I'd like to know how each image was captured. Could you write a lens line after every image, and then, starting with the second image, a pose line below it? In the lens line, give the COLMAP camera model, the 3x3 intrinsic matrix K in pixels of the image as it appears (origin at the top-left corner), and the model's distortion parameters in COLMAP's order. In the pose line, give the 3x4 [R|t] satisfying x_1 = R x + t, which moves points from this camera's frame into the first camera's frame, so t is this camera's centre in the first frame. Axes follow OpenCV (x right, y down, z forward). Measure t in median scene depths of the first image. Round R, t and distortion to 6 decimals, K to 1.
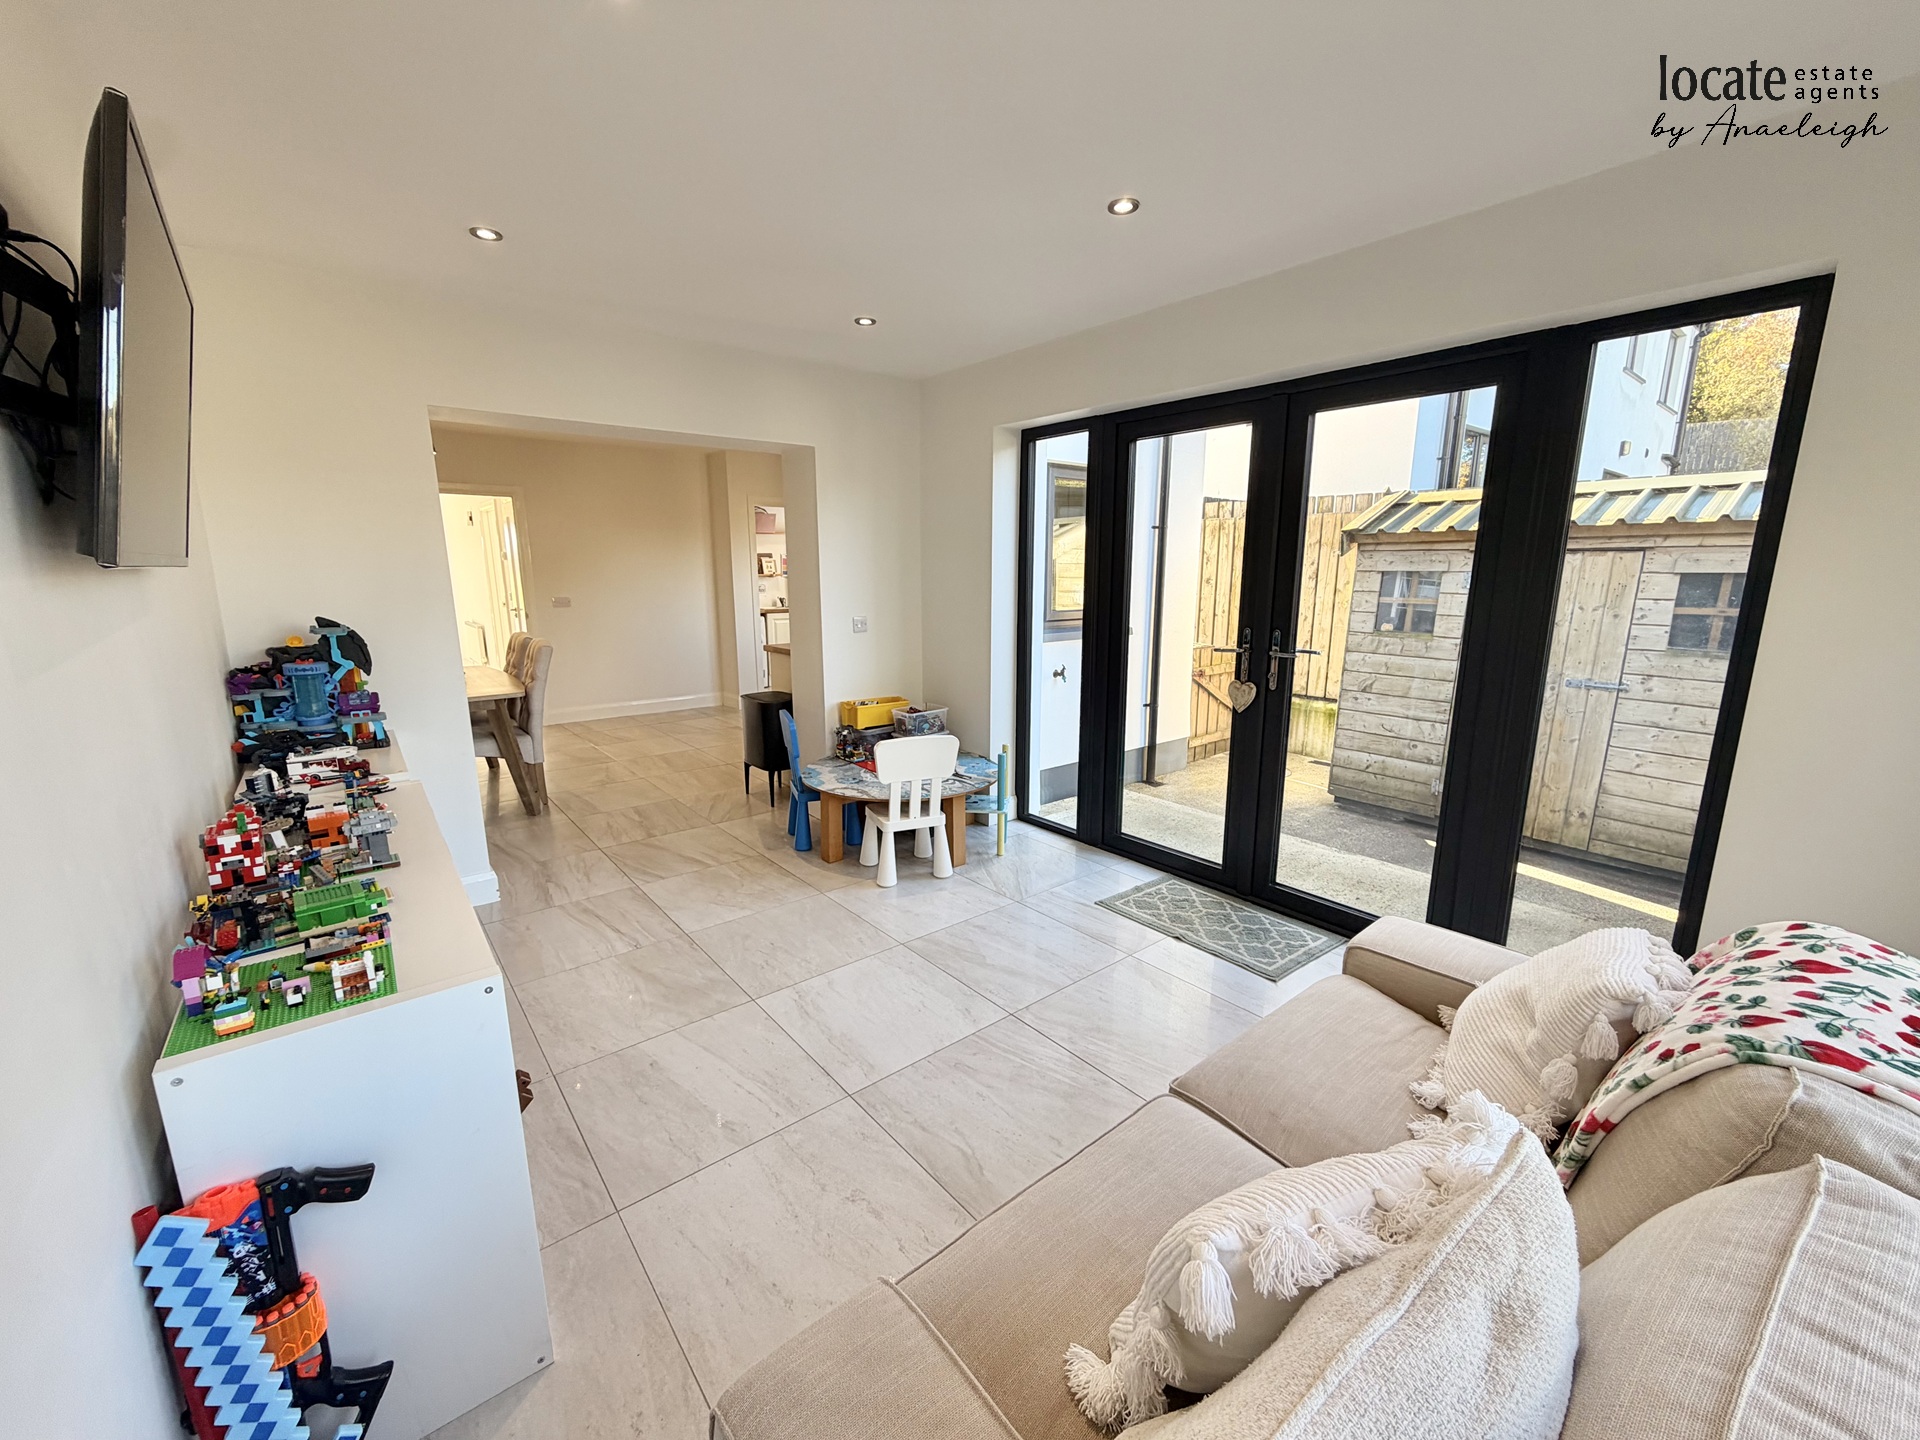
lens RADIAL K [[764.9, 0, 960.3], [0, 764.9, 722.4], [0, 0, 1]] dist [-0.001450, 0.000536]
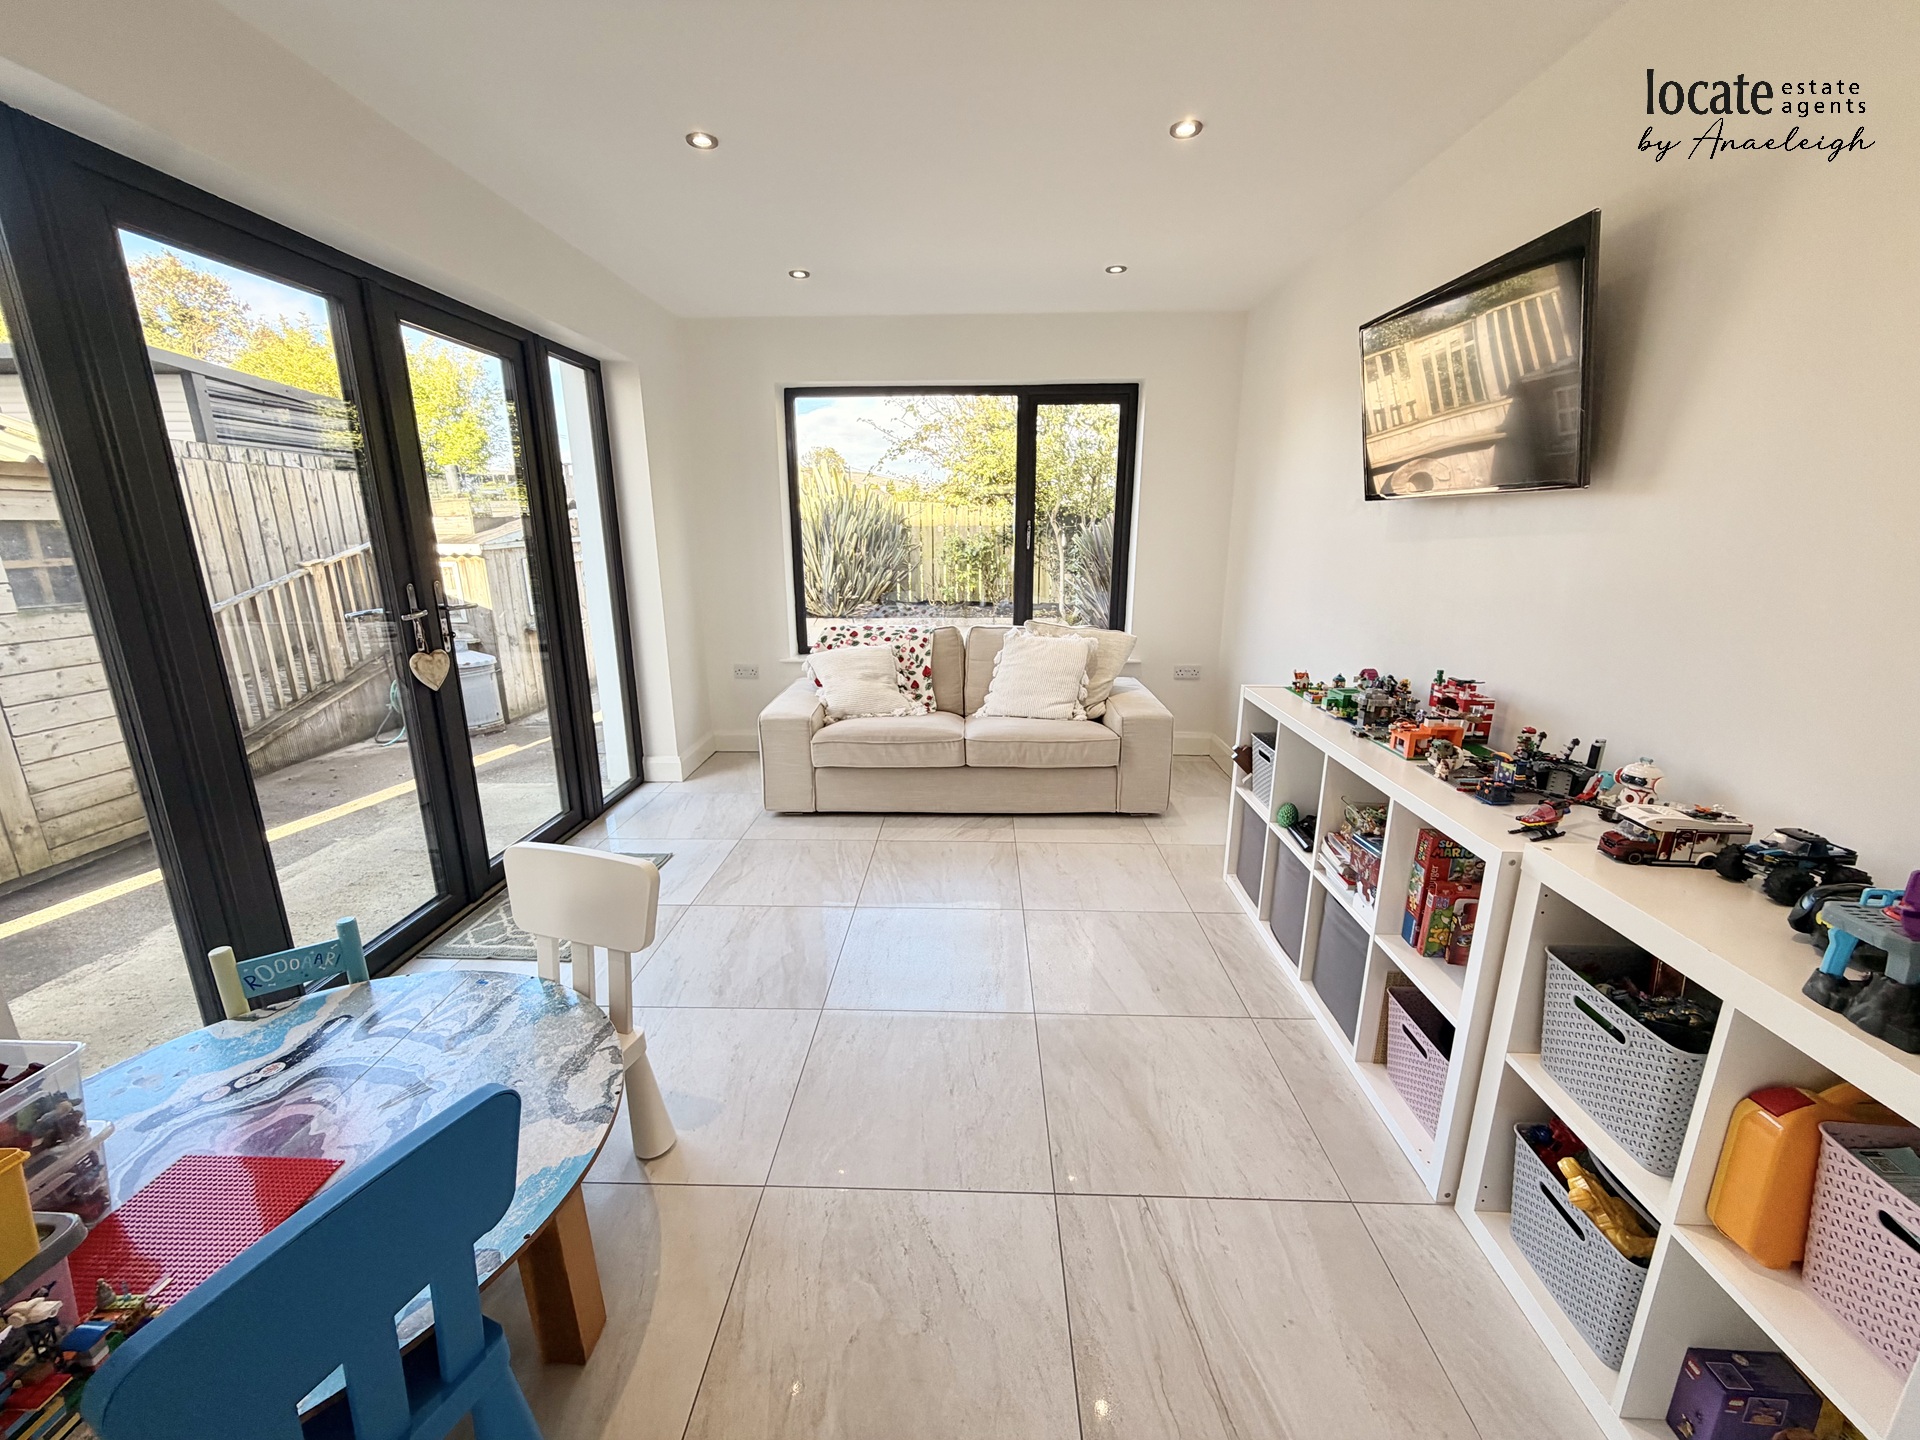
lens RADIAL K [[764.9, 0, 955.6], [0, 764.9, 719.1], [0, 0, 1]] dist [-0.001450, 0.000536]
pose [[-0.747842, -0.158197, 0.644752, -0.435422], [0.134975, 0.914677, 0.380983, -0.169128], [-0.650010, 0.371941, -0.662682, 0.932402]]
